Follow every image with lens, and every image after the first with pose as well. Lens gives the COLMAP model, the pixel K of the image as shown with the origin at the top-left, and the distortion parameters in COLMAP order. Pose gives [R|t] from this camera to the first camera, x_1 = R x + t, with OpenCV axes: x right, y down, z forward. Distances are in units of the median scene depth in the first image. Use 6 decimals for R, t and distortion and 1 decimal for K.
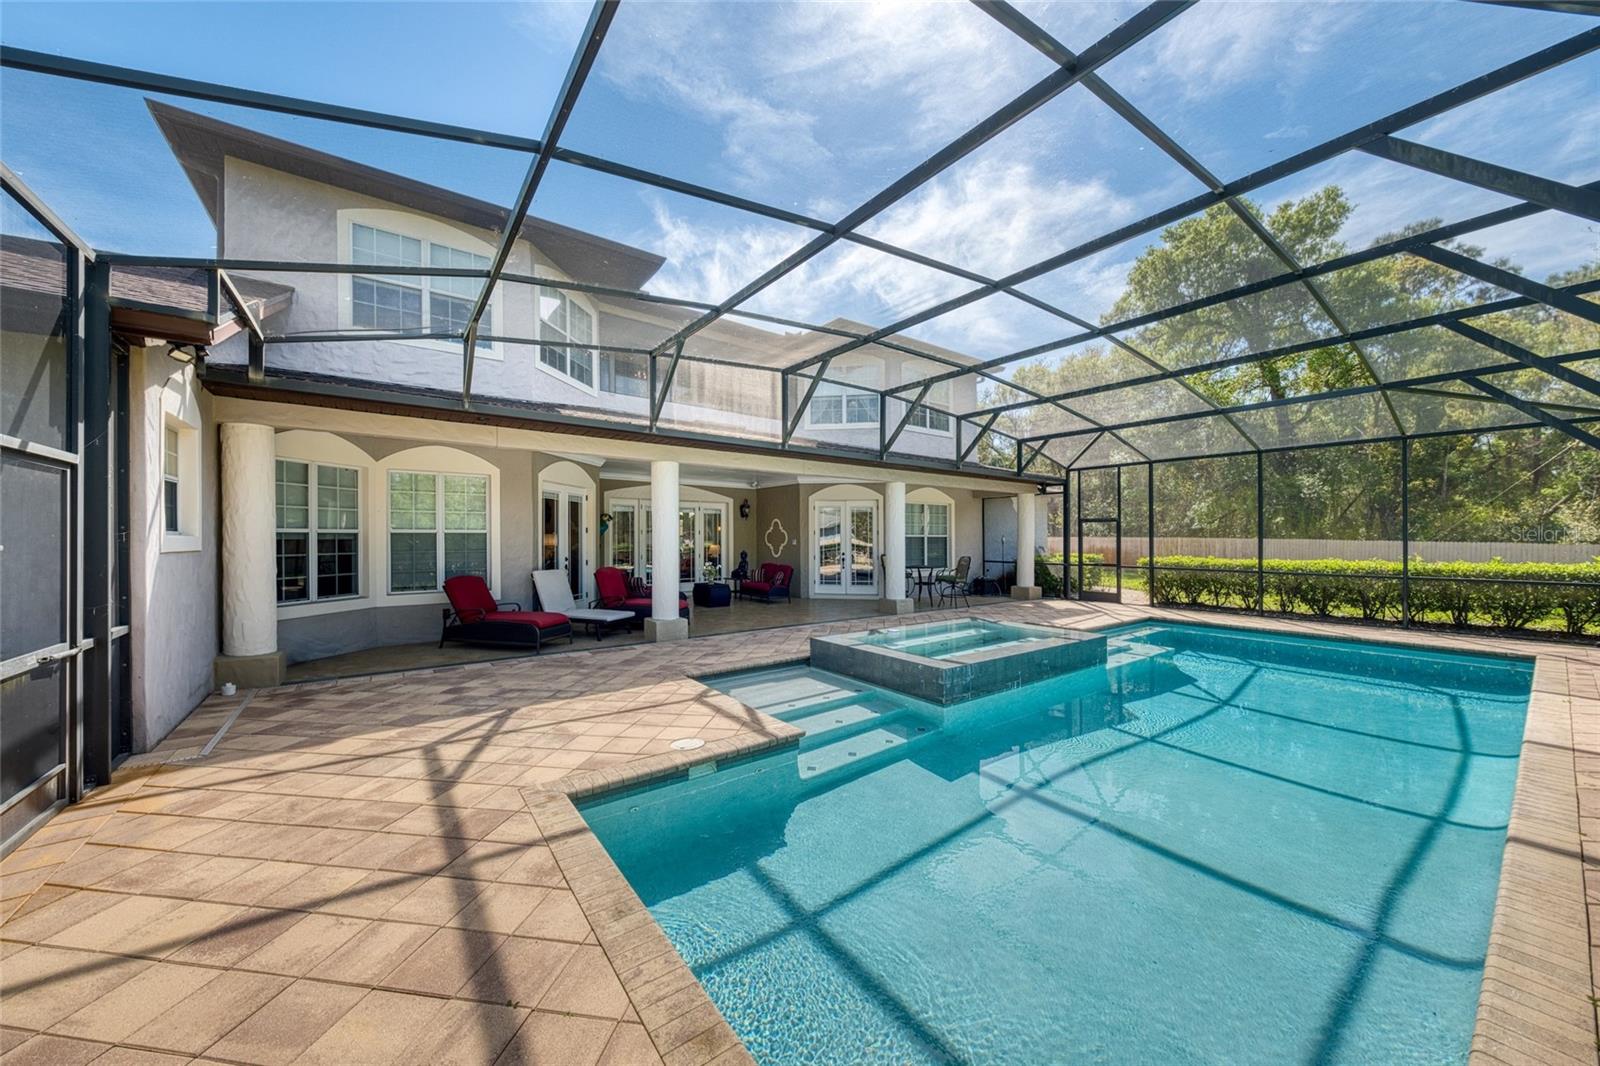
lens RADIAL K [[555.5, 0, 791.6], [0, 555.5, 541.1], [0, 0, 1]] dist [-0.008914, -0.000068]
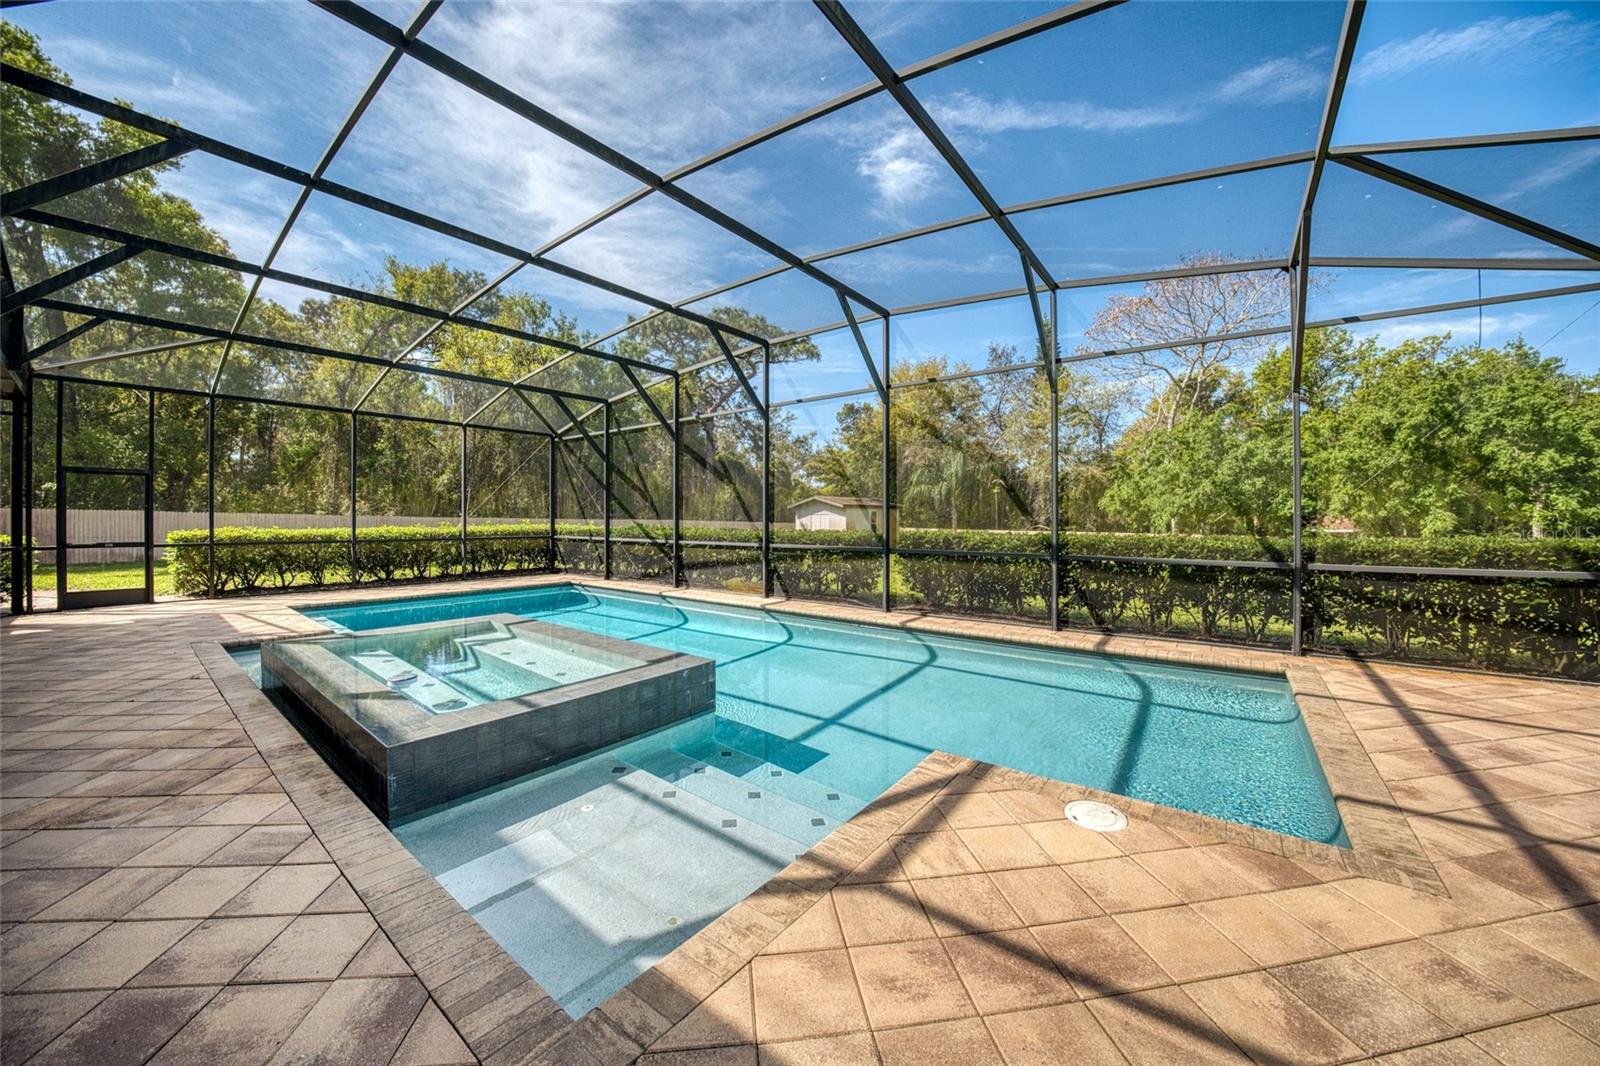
lens RADIAL K [[555.5, 0, 793.5], [0, 555.5, 516.4], [0, 0, 1]] dist [-0.008914, -0.000068]
pose [[-0.283551, -0.003240, 0.958952, -0.525977], [-0.003779, 0.999990, 0.002261, 0.017114], [-0.958950, -0.002983, -0.283561, 1.138483]]
